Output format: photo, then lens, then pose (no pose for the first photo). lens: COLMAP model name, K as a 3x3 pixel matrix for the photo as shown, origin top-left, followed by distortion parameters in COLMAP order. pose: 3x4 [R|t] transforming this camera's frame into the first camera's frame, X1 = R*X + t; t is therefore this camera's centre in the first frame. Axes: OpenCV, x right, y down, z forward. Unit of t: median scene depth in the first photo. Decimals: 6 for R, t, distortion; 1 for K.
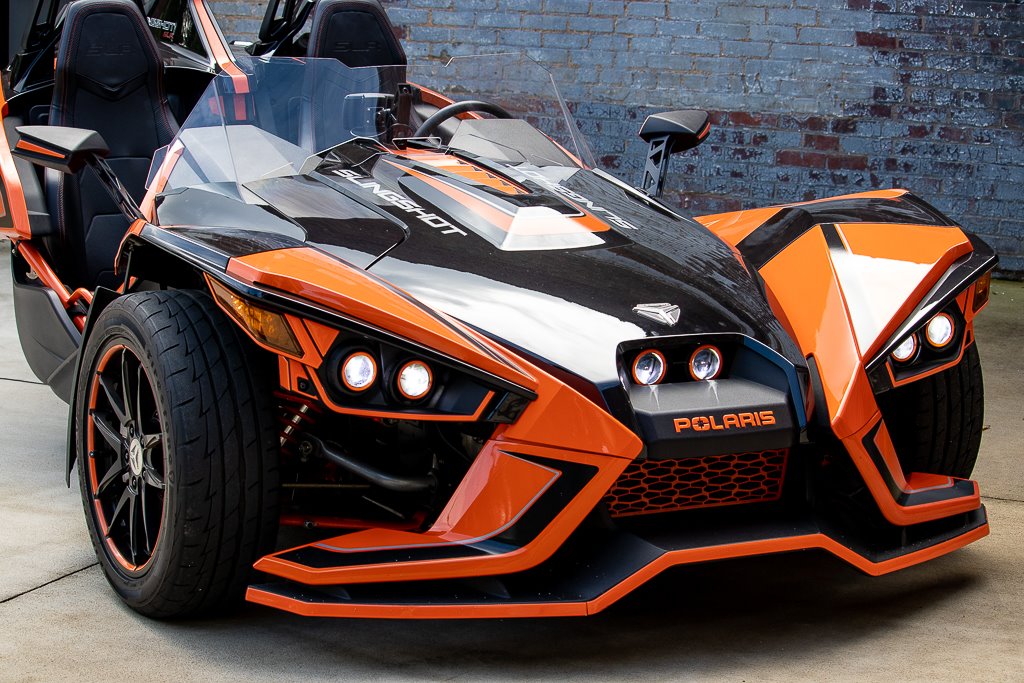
lens RADIAL K [[2601.4, 0, 541.1], [0, 2601.4, 357.9], [0, 0, 1]] dist [-0.397127, 0.000000]
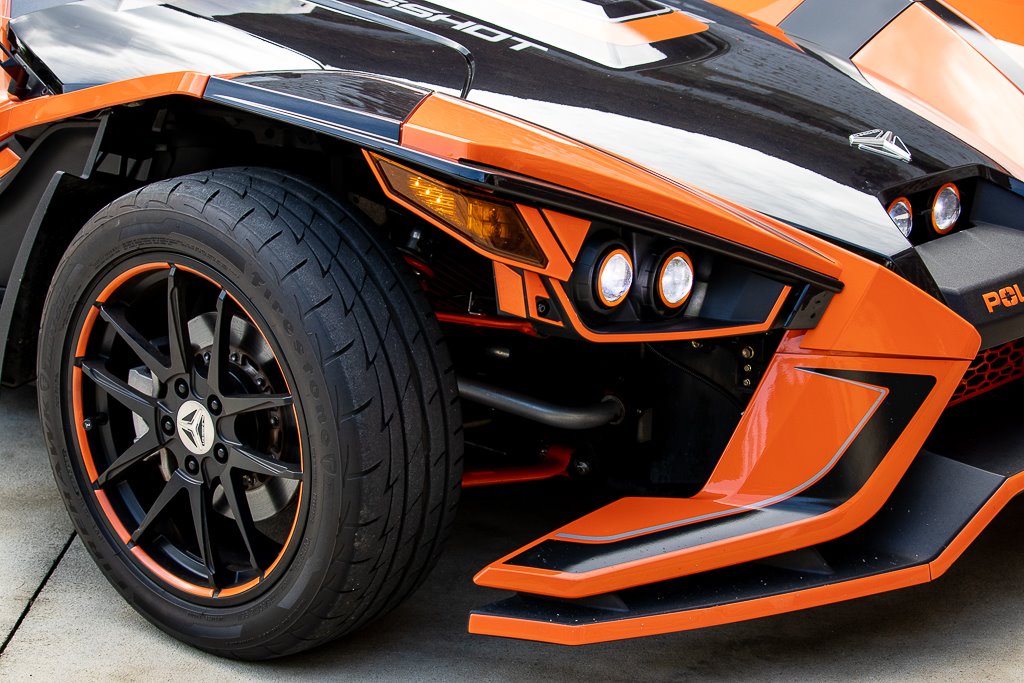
lens RADIAL K [[2601.4, 0, 514.5], [0, 2601.4, 345.7], [0, 0, 1]] dist [-0.397127, 0.000000]
pose [[0.936424, -0.112431, 0.332370, -0.159275], [0.075457, 0.989637, 0.122171, -0.030689], [-0.342662, -0.089324, 0.935203, 0.185837]]
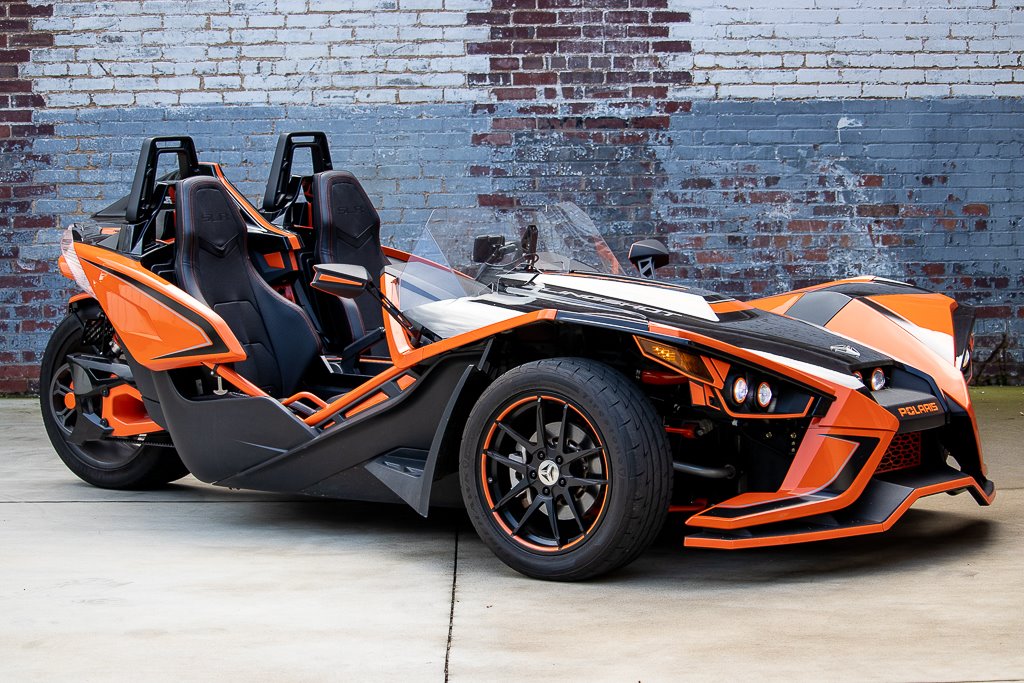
lens RADIAL K [[3179.5, 0, 515.0], [0, 3179.5, 336.4], [0, 0, 1]] dist [-0.324578, 0.000000]
pose [[0.906085, -0.067126, 0.417737, -0.490087], [0.107592, 0.991433, -0.074057, 0.049553], [-0.409187, 0.112047, 0.905545, -0.336077]]
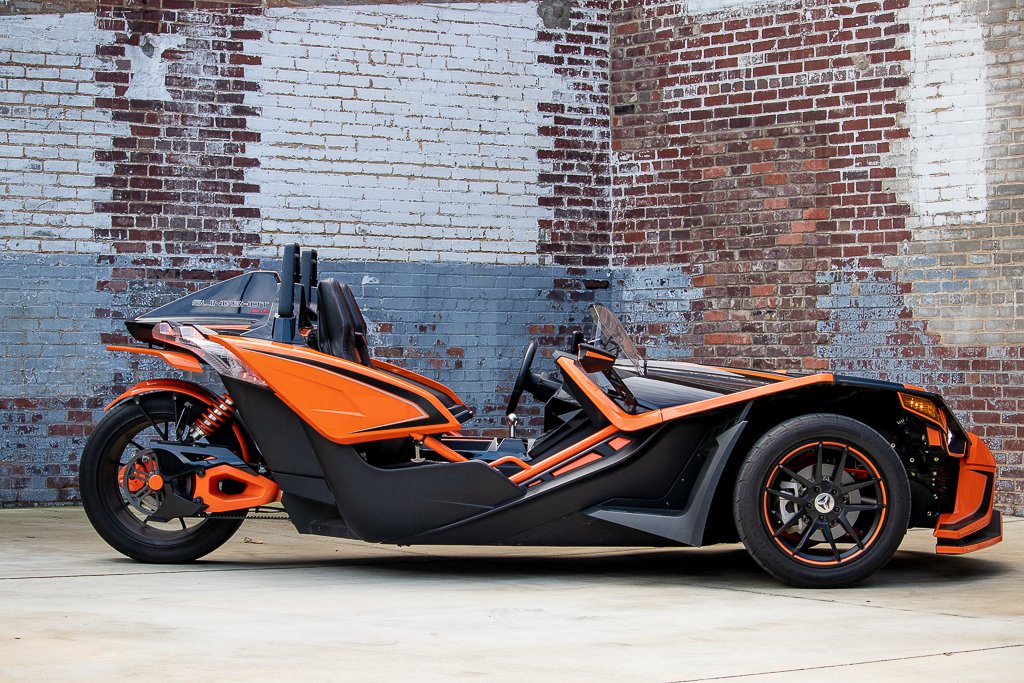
lens RADIAL K [[2601.4, 0, 507.8], [0, 2601.4, 345.4], [0, 0, 1]] dist [-0.397127, 0.000000]
pose [[0.488826, -0.019876, 0.872155, -0.994924], [0.161966, 0.984427, -0.068344, 0.009069], [-0.857214, 0.174668, 0.484432, 0.149713]]
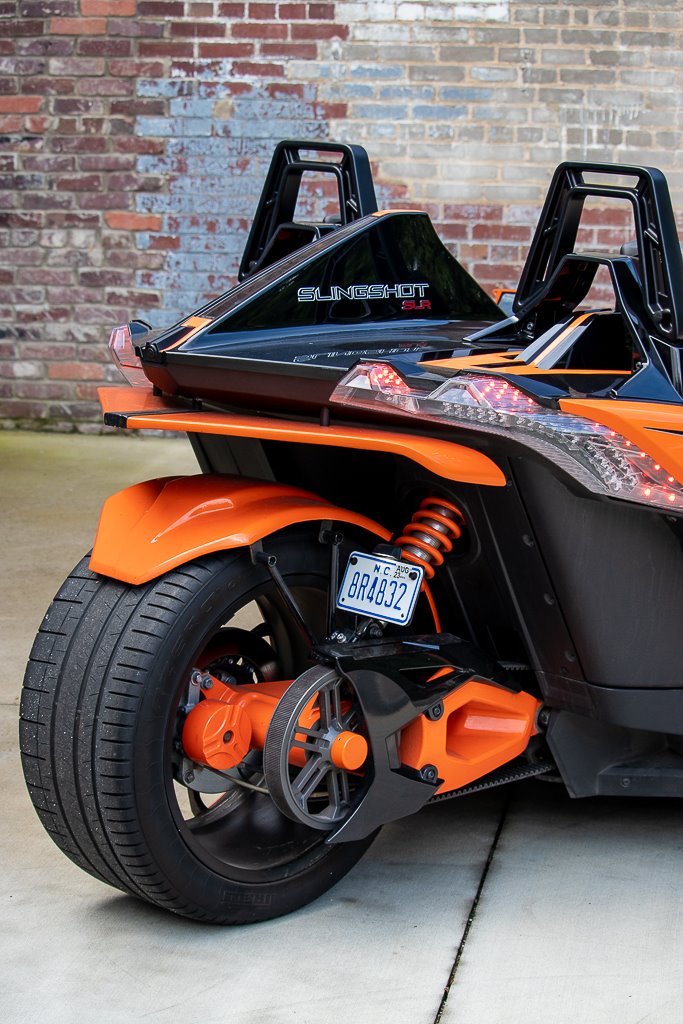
lens RADIAL K [[2601.4, 0, 346.0], [0, 2601.4, 517.3], [0, 0, 1]] dist [-0.397127, 0.000000]
pose [[-0.296289, -0.212959, 0.931054, -0.548397], [0.142539, 0.954049, 0.263579, -0.185529], [-0.944402, 0.210807, -0.252319, 0.896248]]
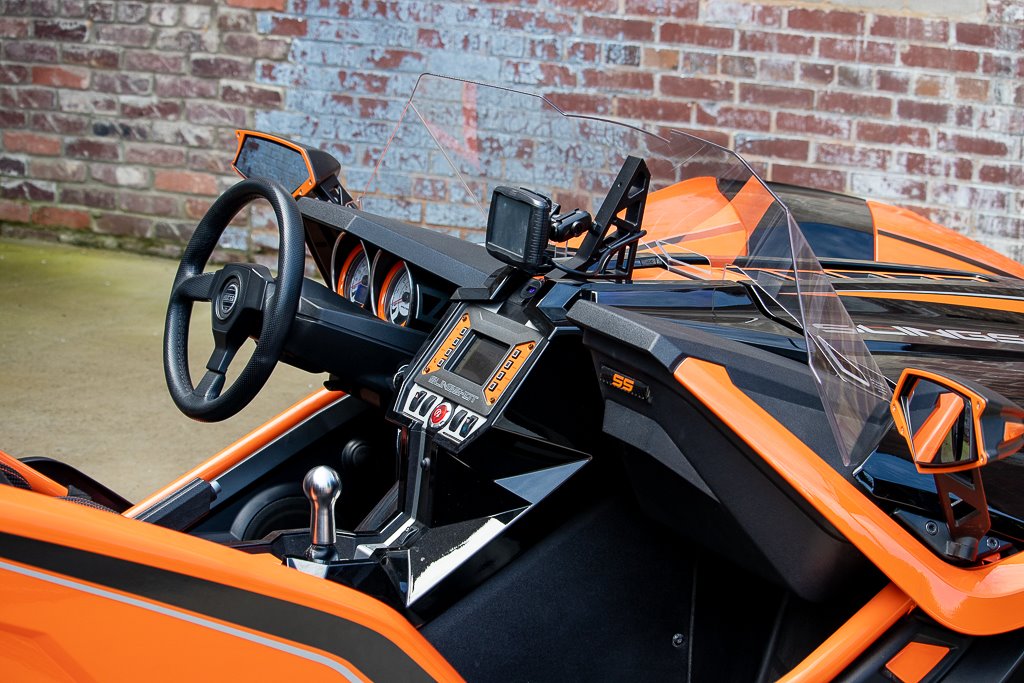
lens RADIAL K [[2601.4, 0, 513.0], [0, 2601.4, 341.1], [0, 0, 1]] dist [-0.397127, 0.000000]
pose [[-0.032741, -0.246742, 0.968528, -0.369791], [0.133435, 0.959293, 0.248900, -0.131301], [-0.990517, 0.137385, 0.001515, 0.649771]]
